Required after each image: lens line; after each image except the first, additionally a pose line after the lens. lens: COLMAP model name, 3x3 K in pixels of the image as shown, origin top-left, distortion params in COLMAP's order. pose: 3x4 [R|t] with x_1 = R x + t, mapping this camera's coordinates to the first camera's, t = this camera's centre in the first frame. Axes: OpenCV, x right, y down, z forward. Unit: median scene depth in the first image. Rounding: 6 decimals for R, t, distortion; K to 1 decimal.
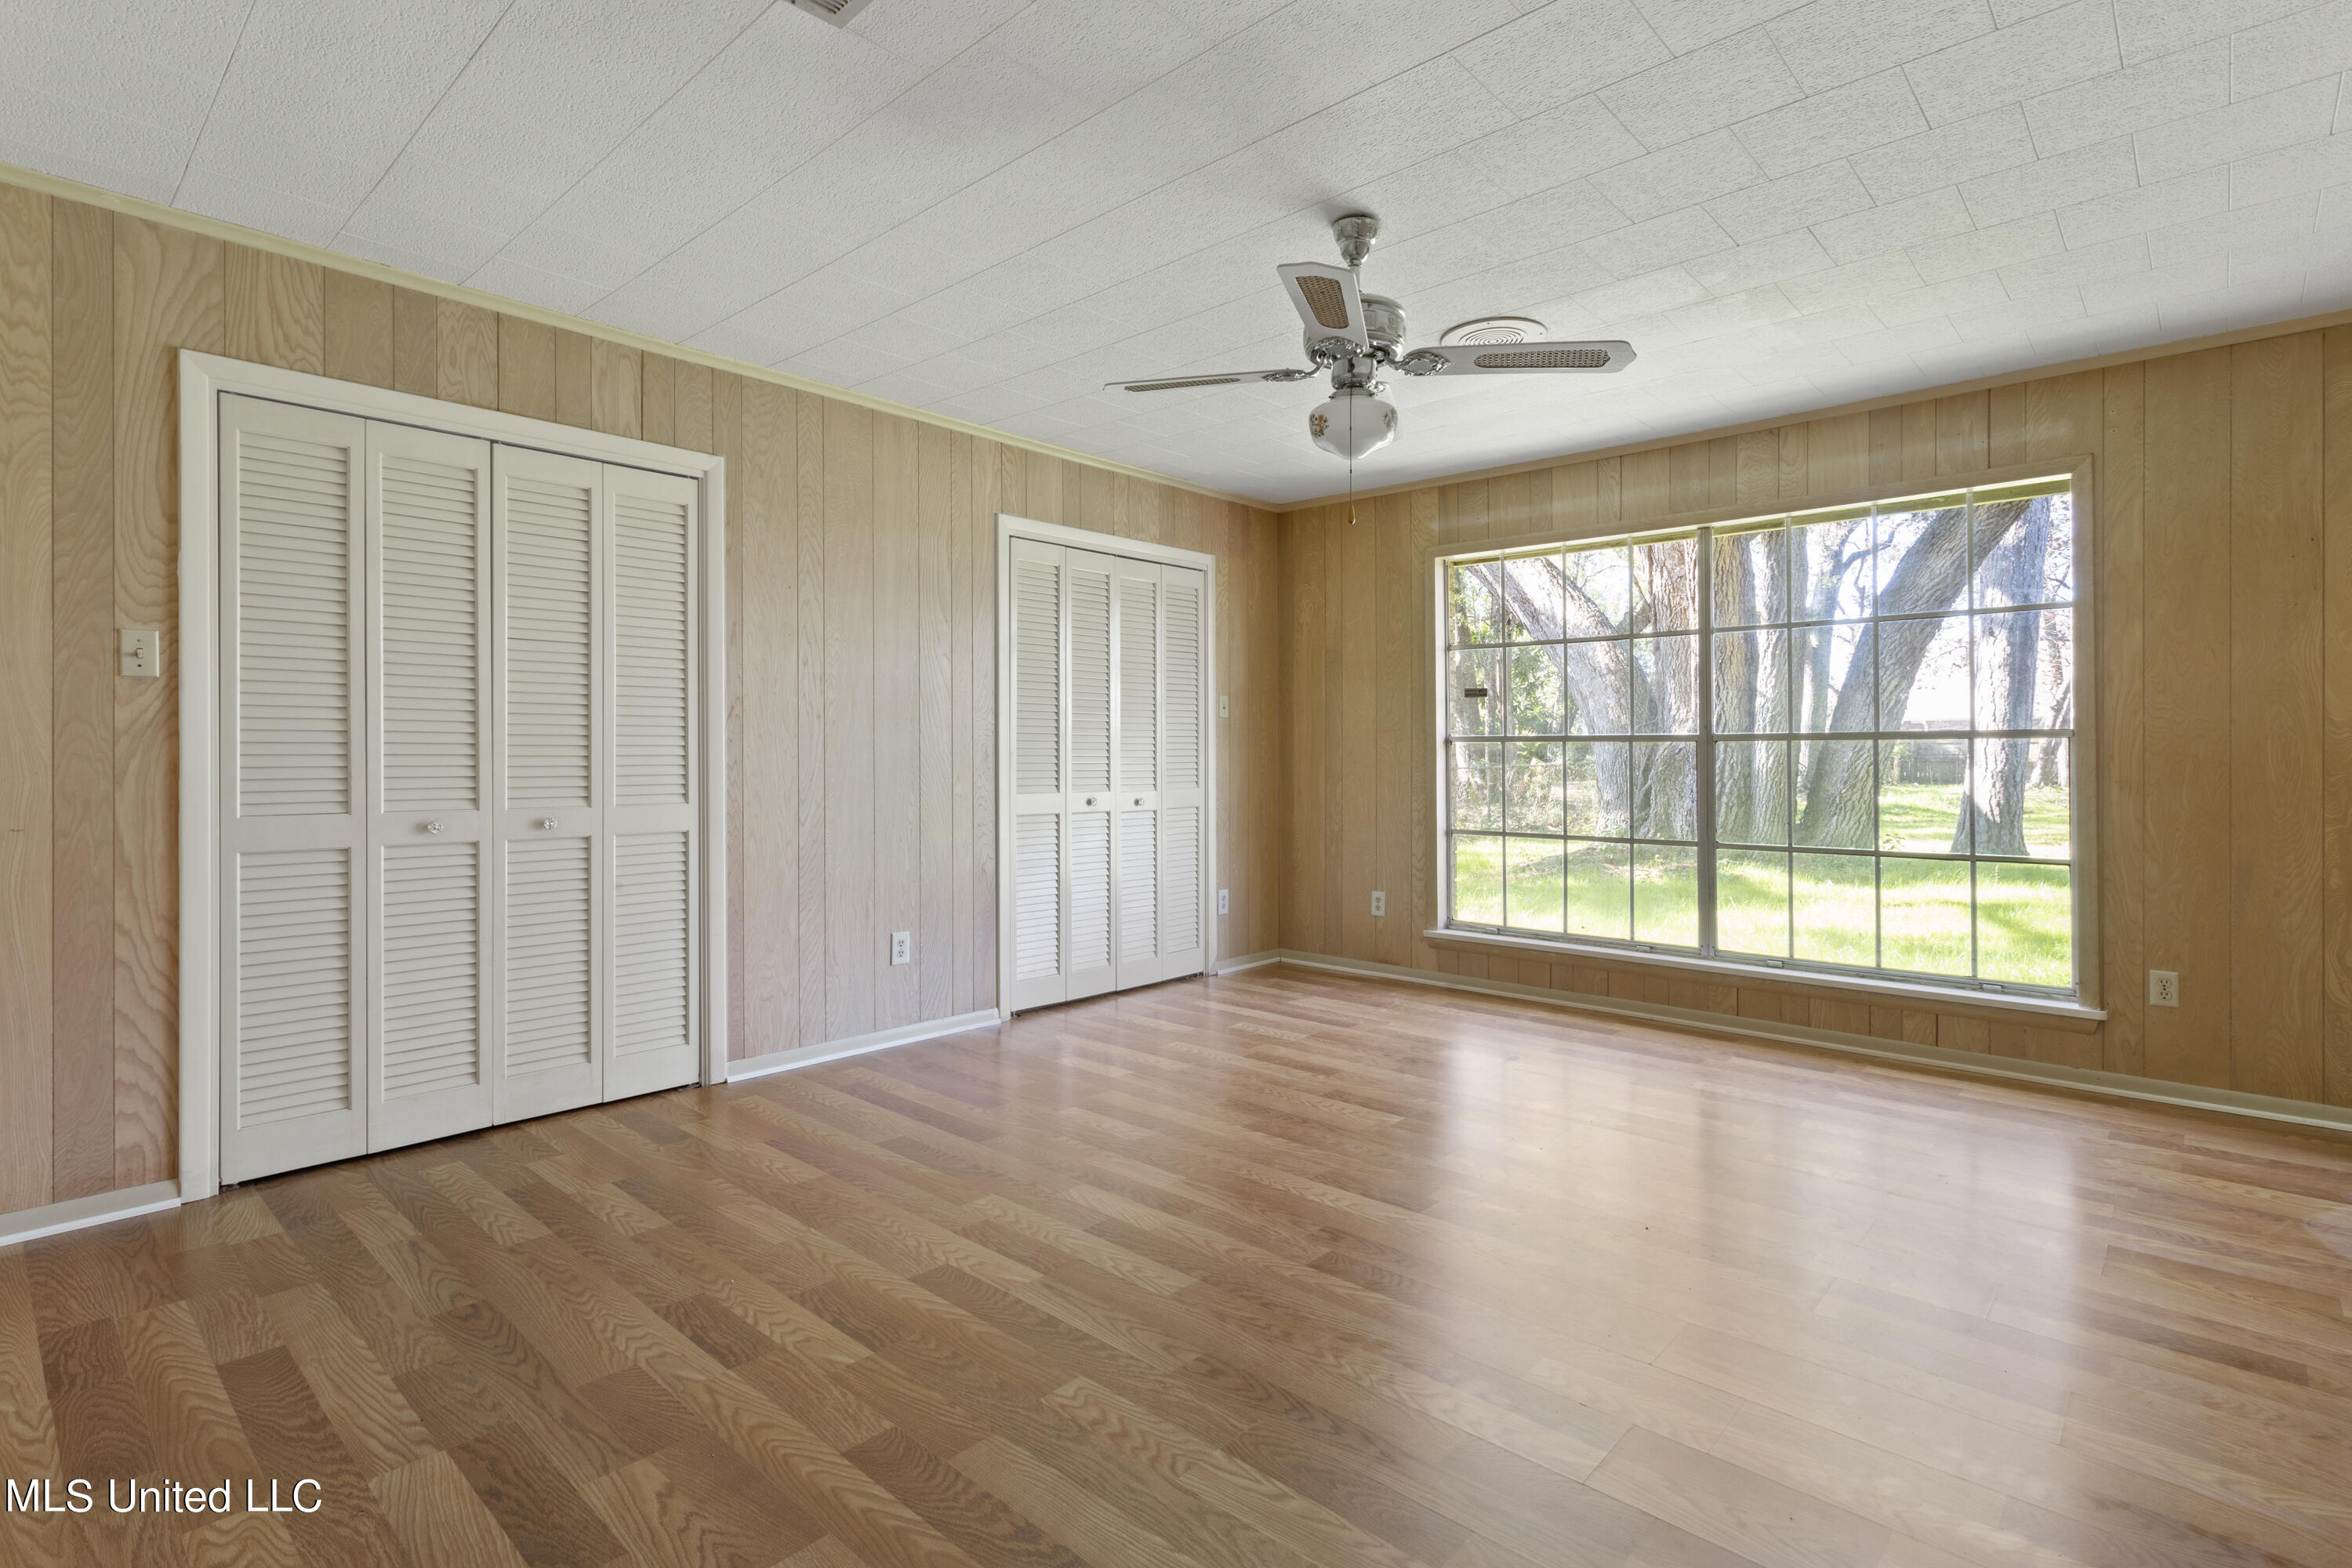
lens RADIAL K [[1126.4, 0, 1177.6], [0, 1126.4, 766.2], [0, 0, 1]] dist [-0.001033, 0.002063]
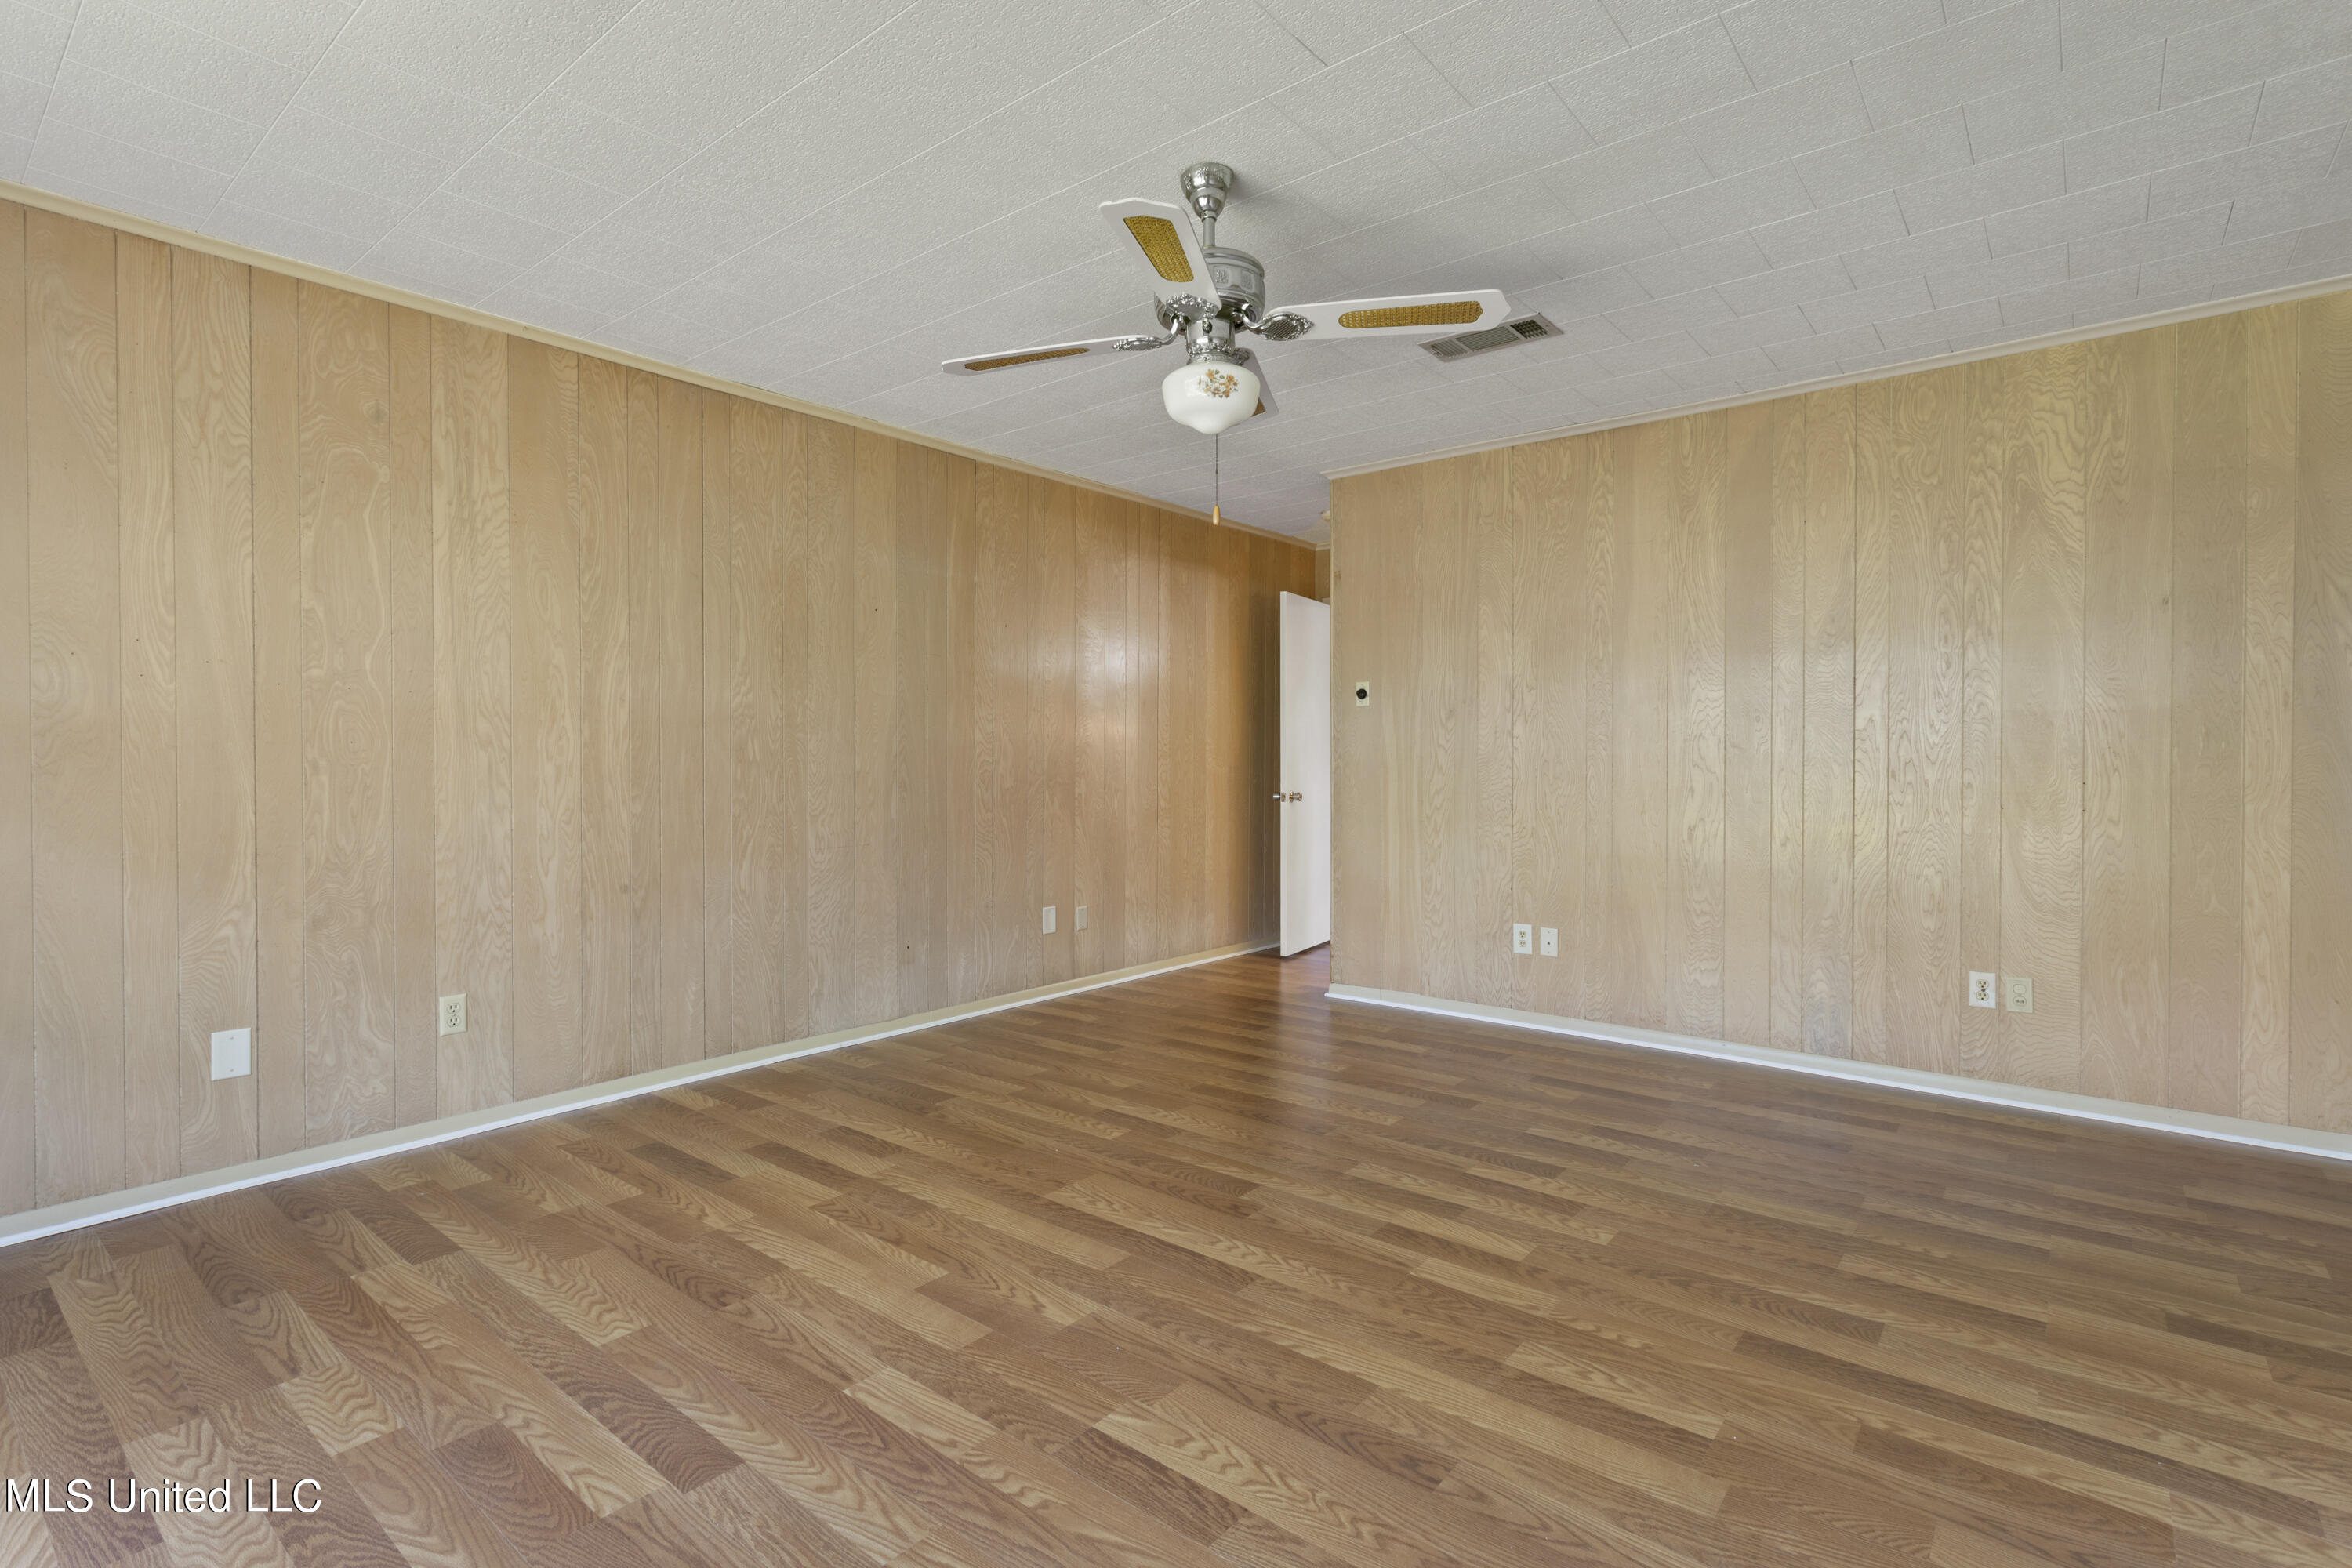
lens RADIAL K [[1126.4, 0, 1174.4], [0, 1126.4, 772.4], [0, 0, 1]] dist [-0.001033, 0.002063]
pose [[-0.998501, -0.002596, -0.054665, 0.252836], [-0.003673, 0.999801, 0.019606, -0.019673], [0.054603, 0.019777, -0.998312, 2.024774]]
